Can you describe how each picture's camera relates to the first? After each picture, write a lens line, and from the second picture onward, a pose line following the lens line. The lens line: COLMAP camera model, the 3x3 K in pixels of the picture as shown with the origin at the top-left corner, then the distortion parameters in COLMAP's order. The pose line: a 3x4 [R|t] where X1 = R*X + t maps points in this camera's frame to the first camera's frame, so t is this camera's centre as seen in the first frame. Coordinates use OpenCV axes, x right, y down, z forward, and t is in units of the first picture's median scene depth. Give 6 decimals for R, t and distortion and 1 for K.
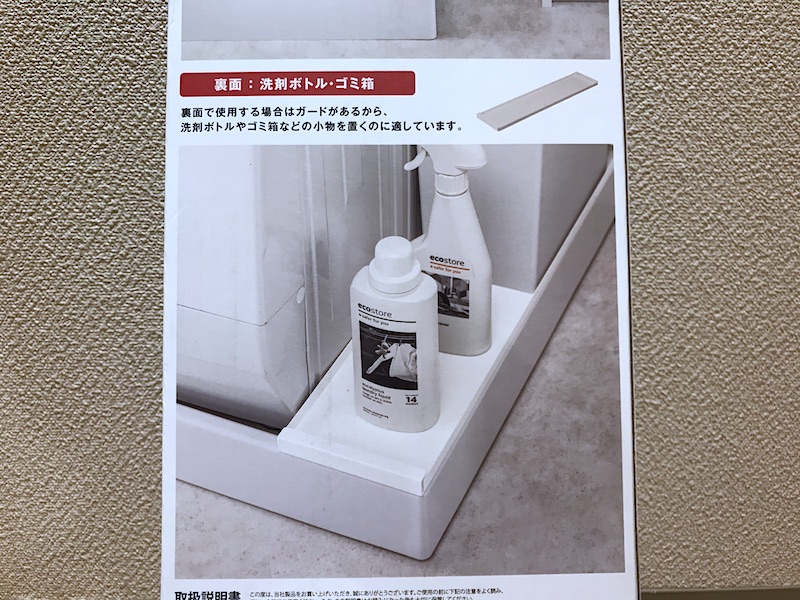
lens RADIAL K [[657.7, 0, 400.2], [0, 657.7, 303.9], [0, 0, 1]] dist [0.011368, -0.020885]
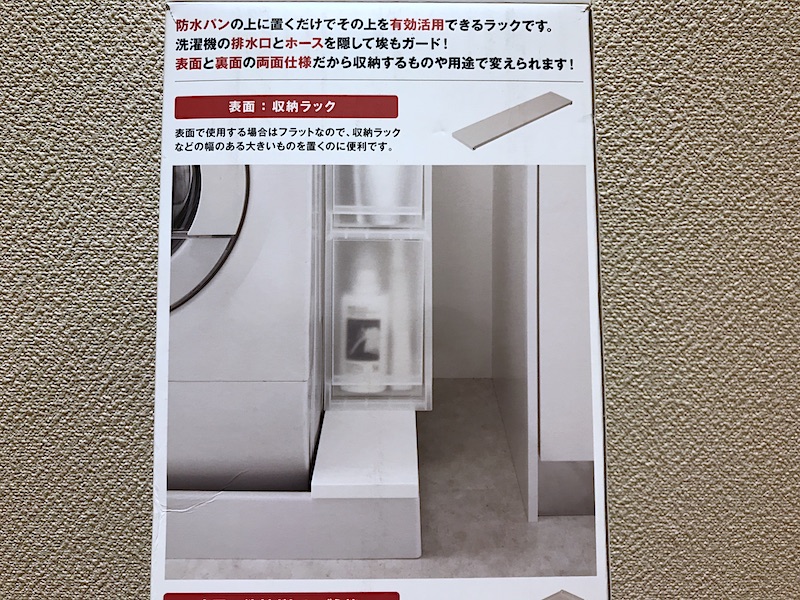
lens RADIAL K [[657.7, 0, 401.5], [0, 657.7, 300.4], [0, 0, 1]] dist [0.011368, -0.020885]
pose [[0.999974, 0.004441, -0.005745, 0.021494], [-0.004572, 0.999725, -0.022985, -0.564685], [0.005641, 0.023010, 0.999719, -0.000654]]
